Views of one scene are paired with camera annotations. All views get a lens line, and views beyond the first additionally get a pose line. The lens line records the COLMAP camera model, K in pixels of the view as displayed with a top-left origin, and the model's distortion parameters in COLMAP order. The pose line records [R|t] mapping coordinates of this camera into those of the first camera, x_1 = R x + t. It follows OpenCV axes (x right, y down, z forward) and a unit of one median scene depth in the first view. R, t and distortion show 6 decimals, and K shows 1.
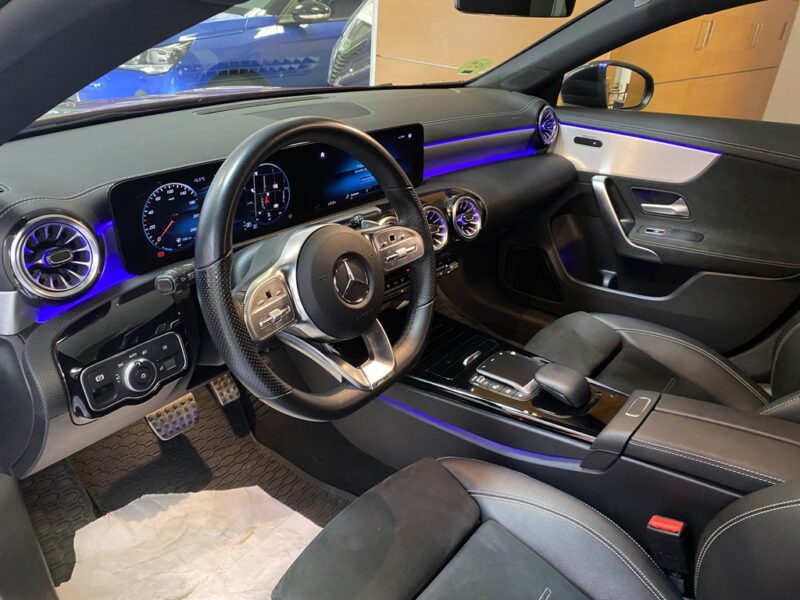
lens RADIAL K [[617.0, 0, 400.0], [0, 617.0, 300.0], [0, 0, 1]] dist [0.022428, -0.001601]
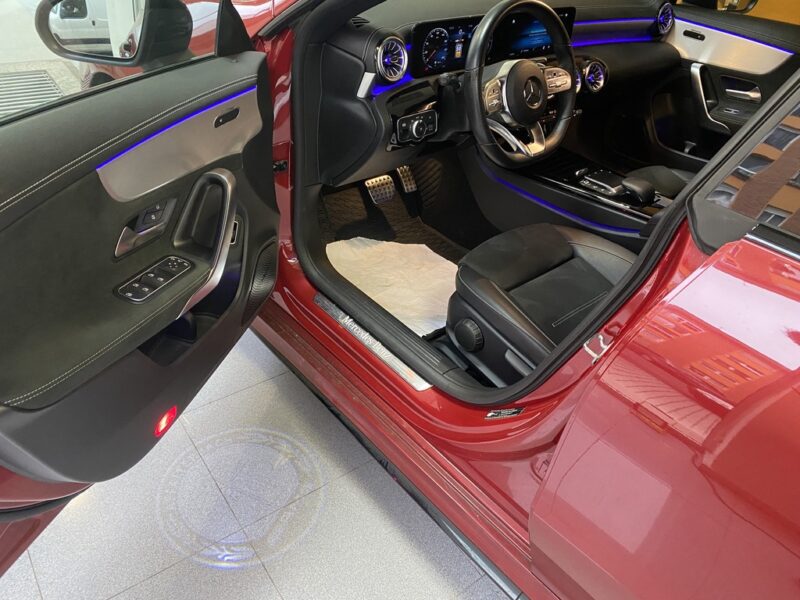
lens RADIAL K [[600.4, 0, 403.5], [0, 600.4, 300.4], [0, 0, 1]] dist [0.009187, 0.001913]
pose [[0.982786, 0.149038, -0.109172, -0.106736], [-0.127523, 0.974839, 0.182830, 0.185099], [0.133673, -0.165761, 0.977064, -0.572425]]
